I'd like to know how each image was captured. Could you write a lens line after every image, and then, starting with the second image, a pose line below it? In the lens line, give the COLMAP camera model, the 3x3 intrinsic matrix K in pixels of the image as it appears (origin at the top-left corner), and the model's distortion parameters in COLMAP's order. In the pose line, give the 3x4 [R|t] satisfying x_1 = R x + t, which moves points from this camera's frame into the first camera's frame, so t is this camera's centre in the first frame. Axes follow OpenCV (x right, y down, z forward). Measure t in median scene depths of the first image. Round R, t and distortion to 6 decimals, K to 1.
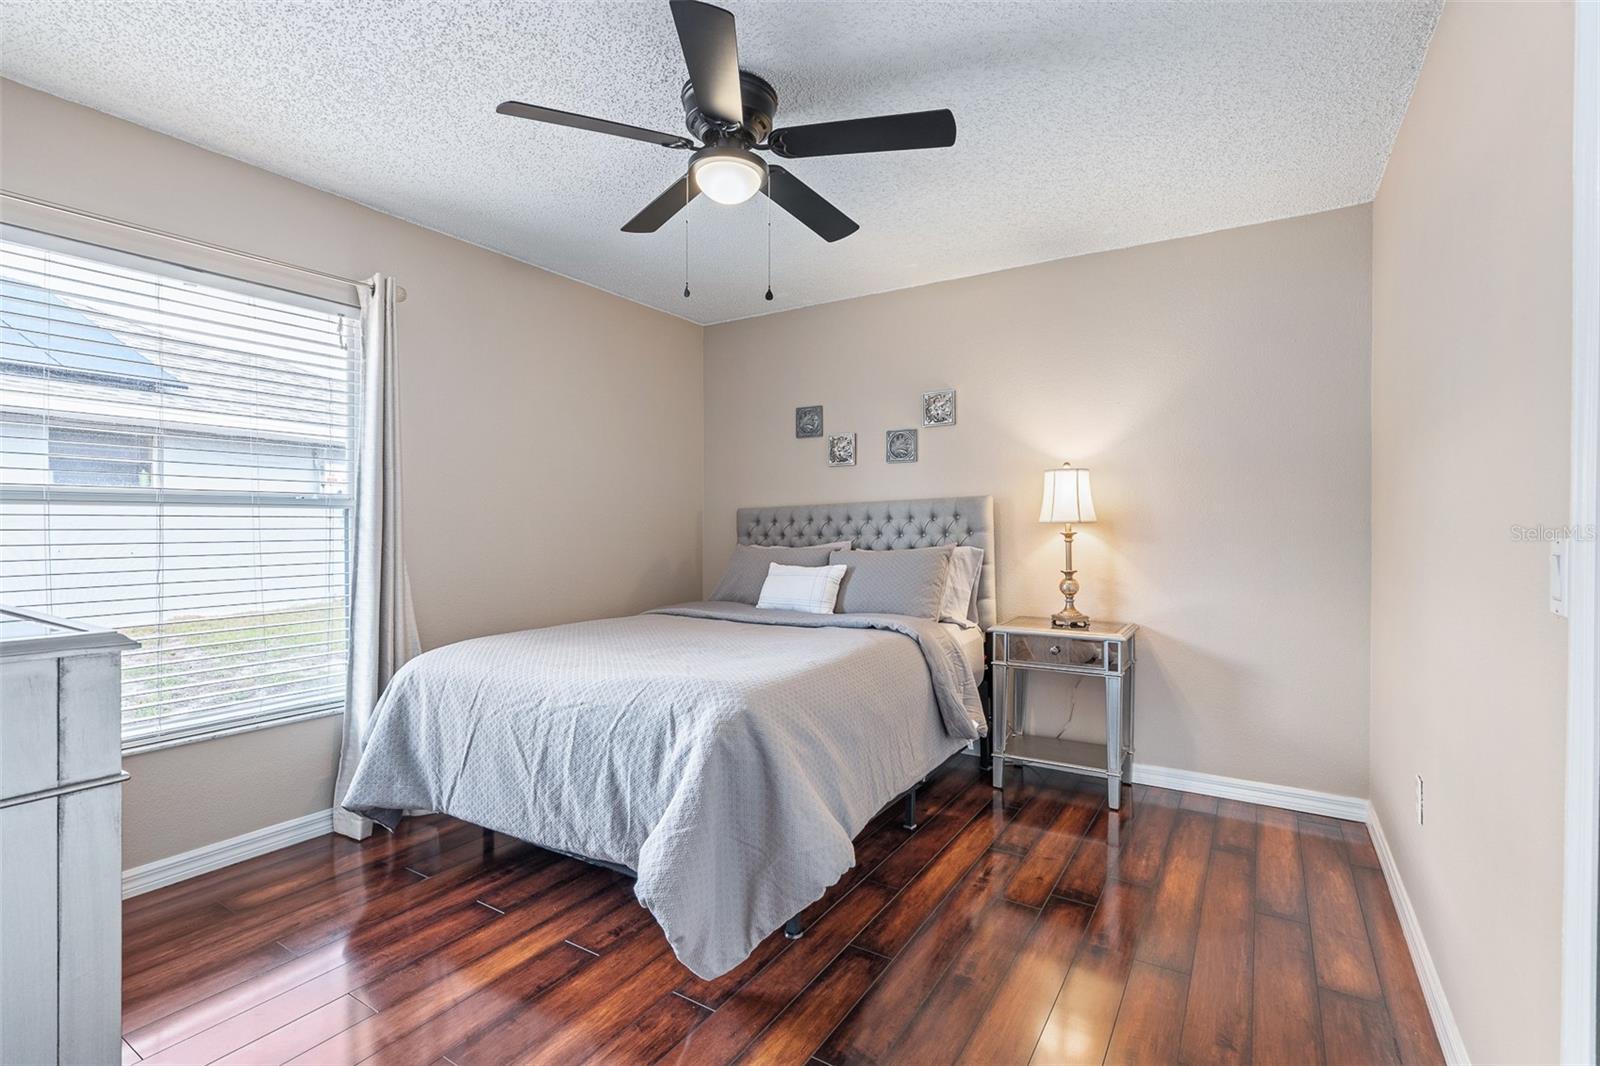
lens RADIAL K [[715.4, 0, 803.8], [0, 715.4, 531.4], [0, 0, 1]] dist [-0.011809, 0.002769]
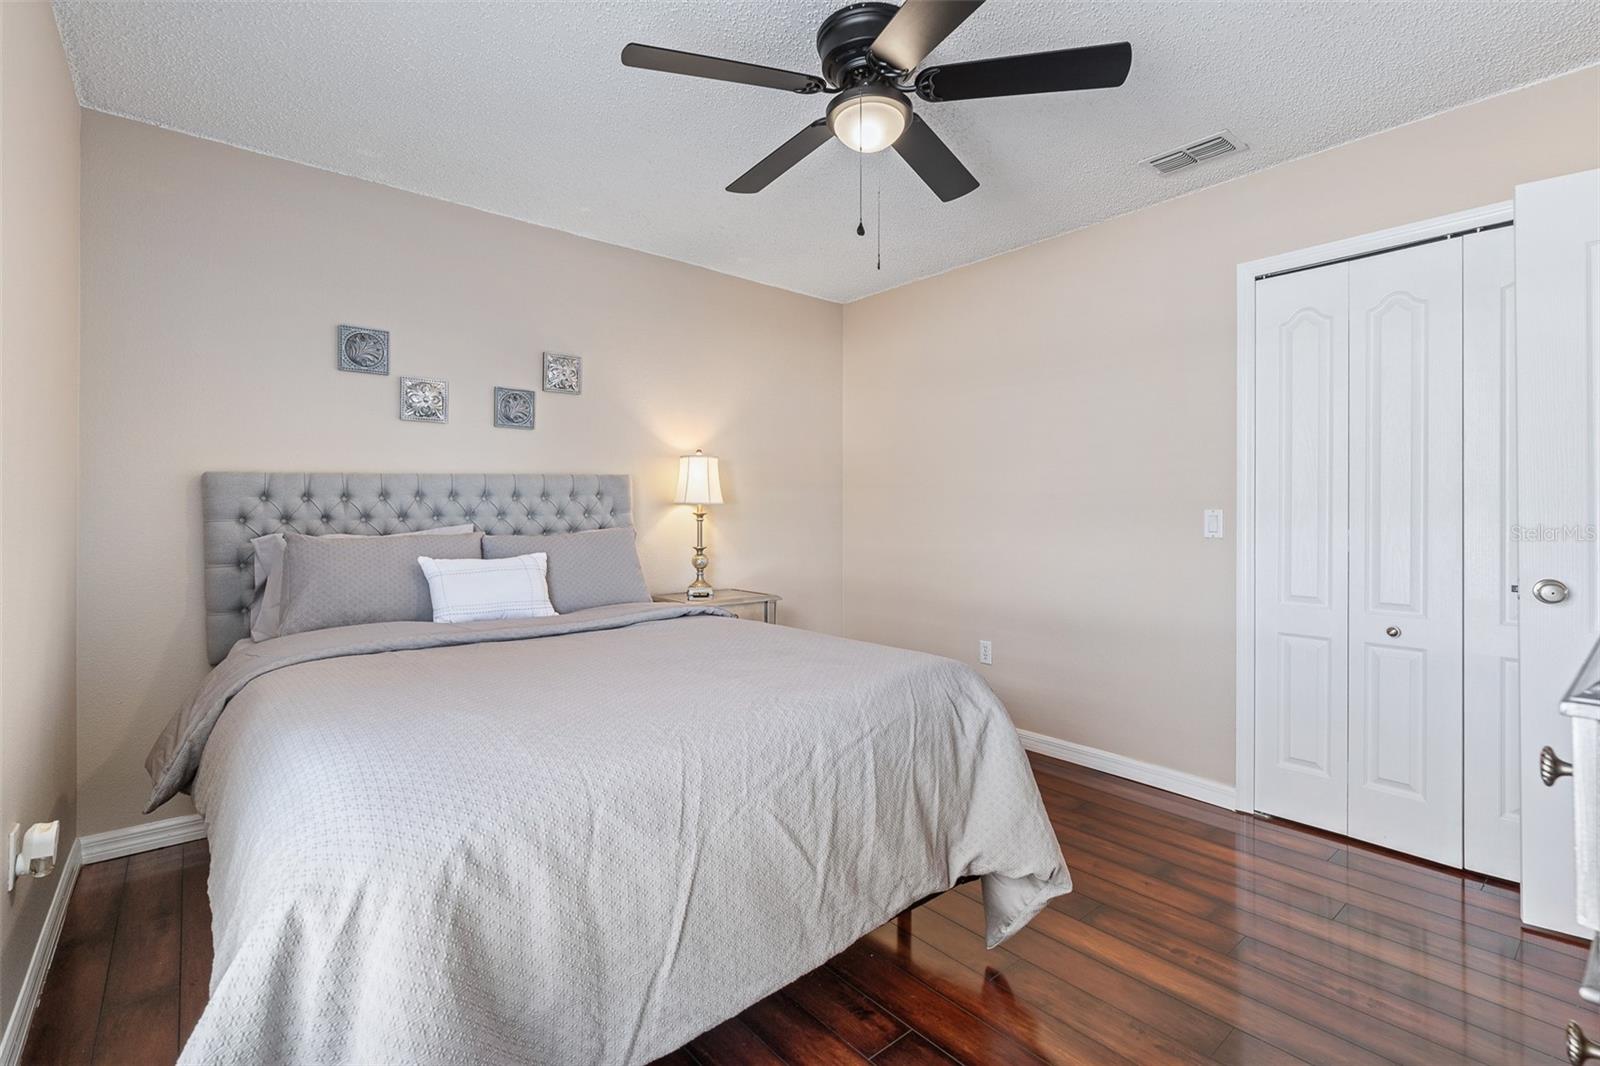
lens RADIAL K [[715.4, 0, 798.4], [0, 715.4, 520.8], [0, 0, 1]] dist [-0.011809, 0.002769]
pose [[0.322474, -0.007271, 0.946550, -0.627093], [0.006756, 0.999963, 0.005379, 0.009521], [-0.946554, 0.004661, 0.322511, 0.496194]]
